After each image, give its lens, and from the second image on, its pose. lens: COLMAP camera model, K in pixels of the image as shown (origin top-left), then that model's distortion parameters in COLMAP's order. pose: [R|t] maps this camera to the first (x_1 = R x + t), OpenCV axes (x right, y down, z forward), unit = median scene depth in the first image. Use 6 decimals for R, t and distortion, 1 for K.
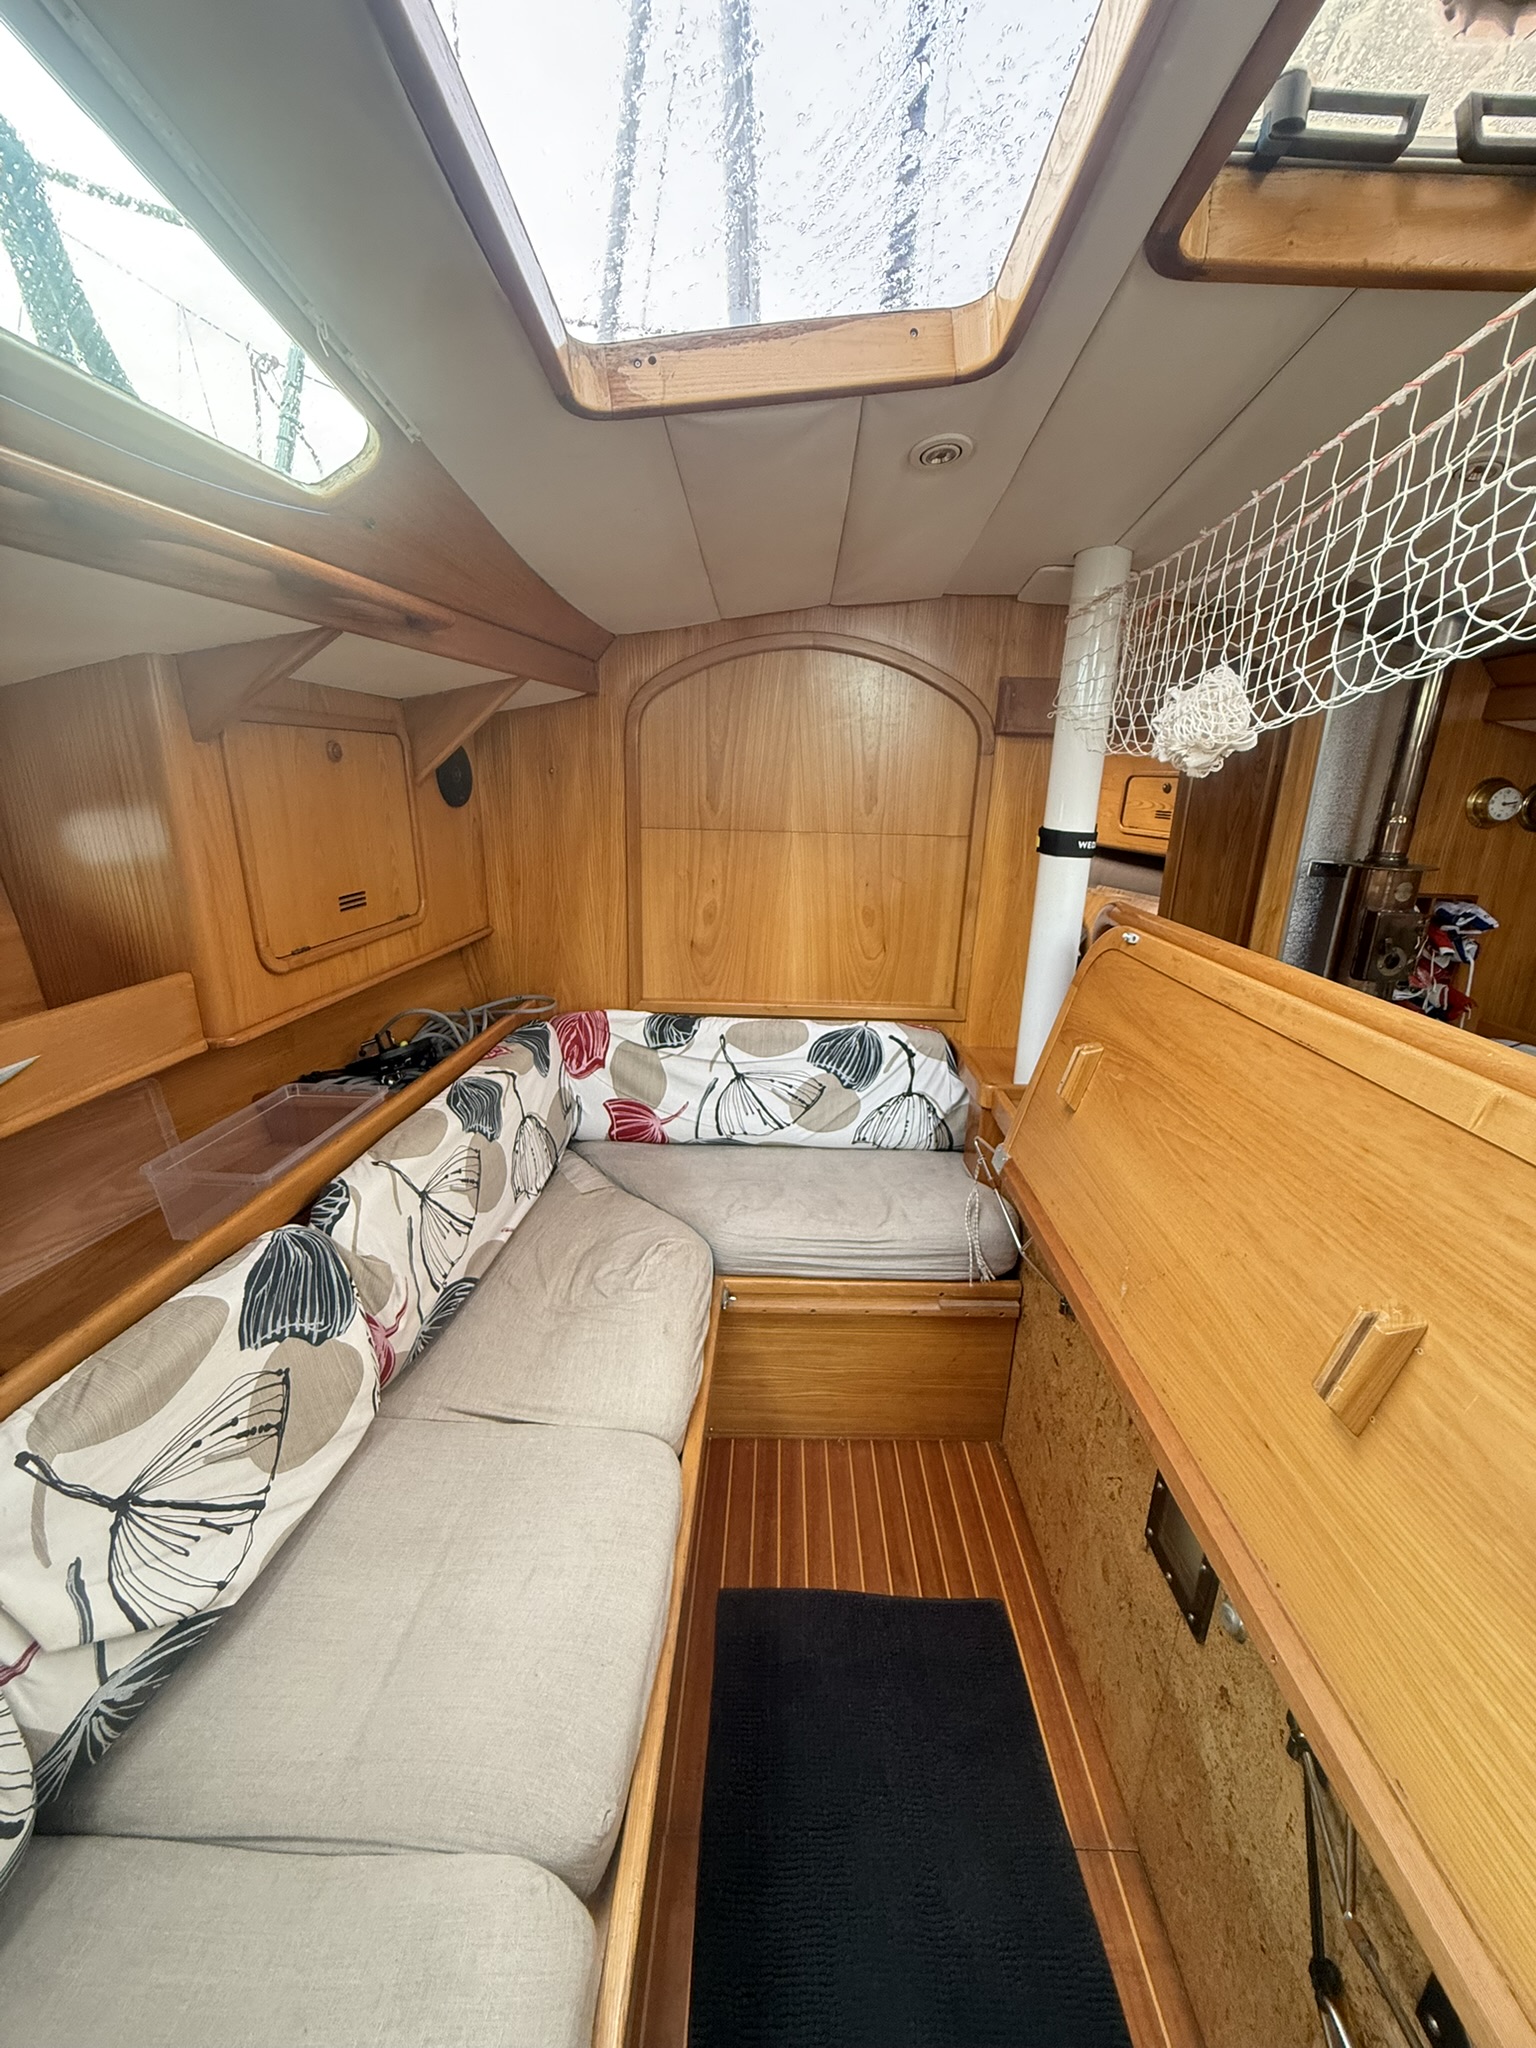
lens RADIAL K [[814.3, 0, 768.1], [0, 814.3, 1024.1], [0, 0, 1]] dist [-0.004145, 0.000248]
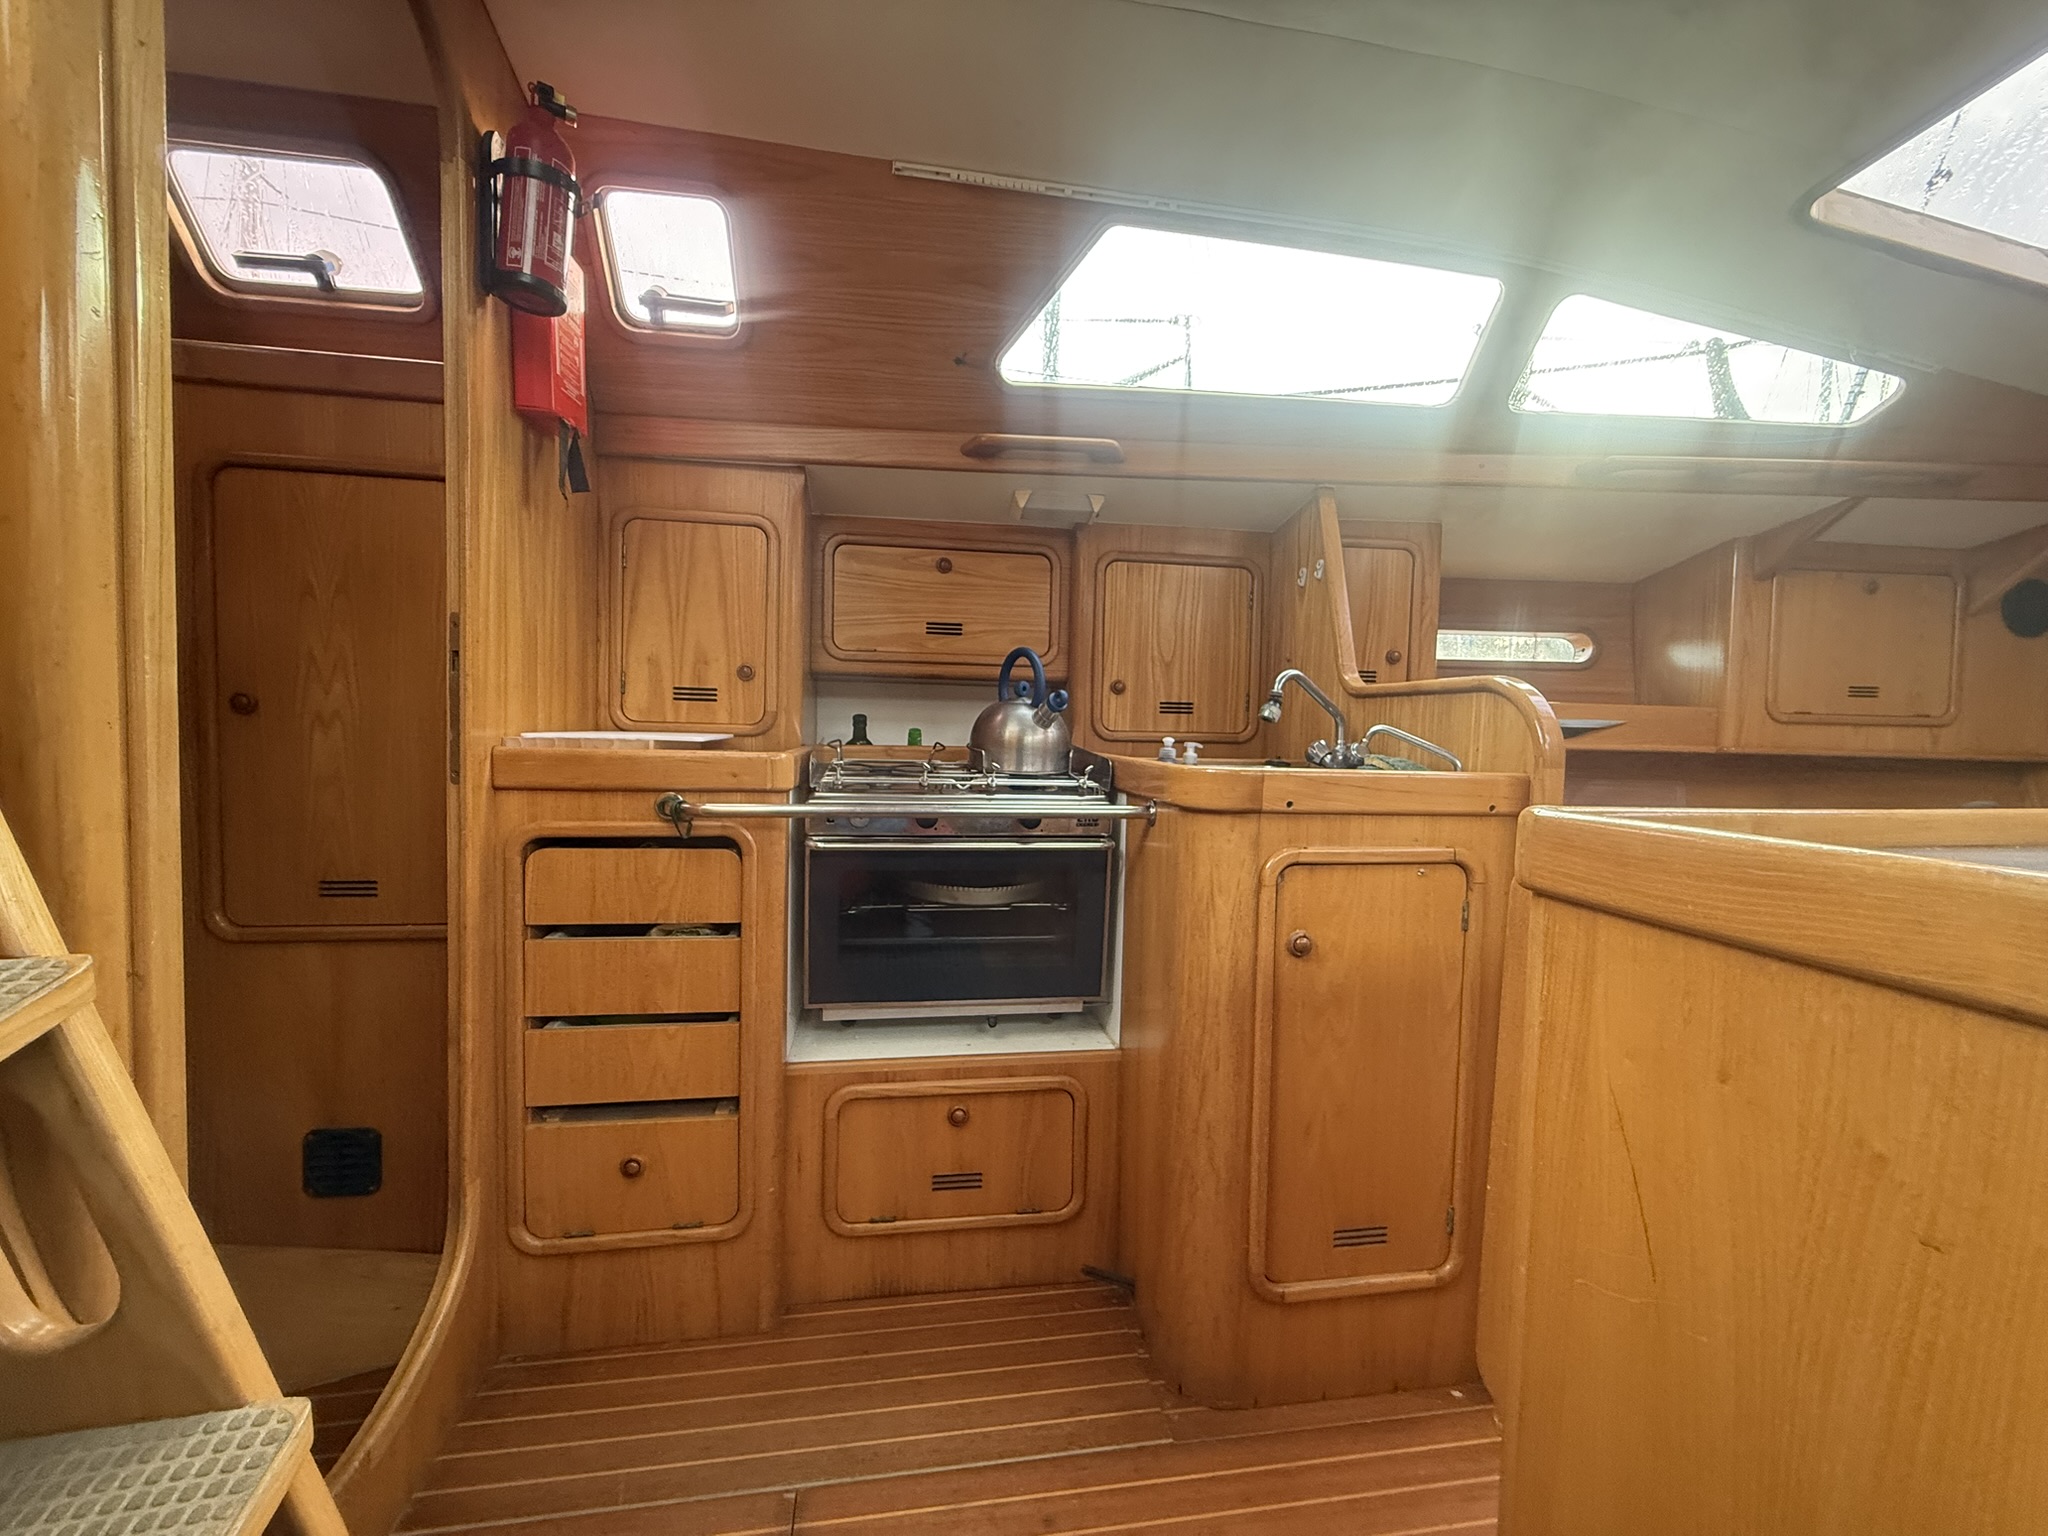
lens RADIAL K [[814.3, 0, 978.2], [0, 814.3, 763.1], [0, 0, 1]] dist [-0.004145, 0.000248]
pose [[0.165776, 0.027618, -0.985777, 0.423912], [-0.307037, 0.951370, -0.024980, 0.326546], [0.937148, 0.306811, 0.166194, -0.422152]]
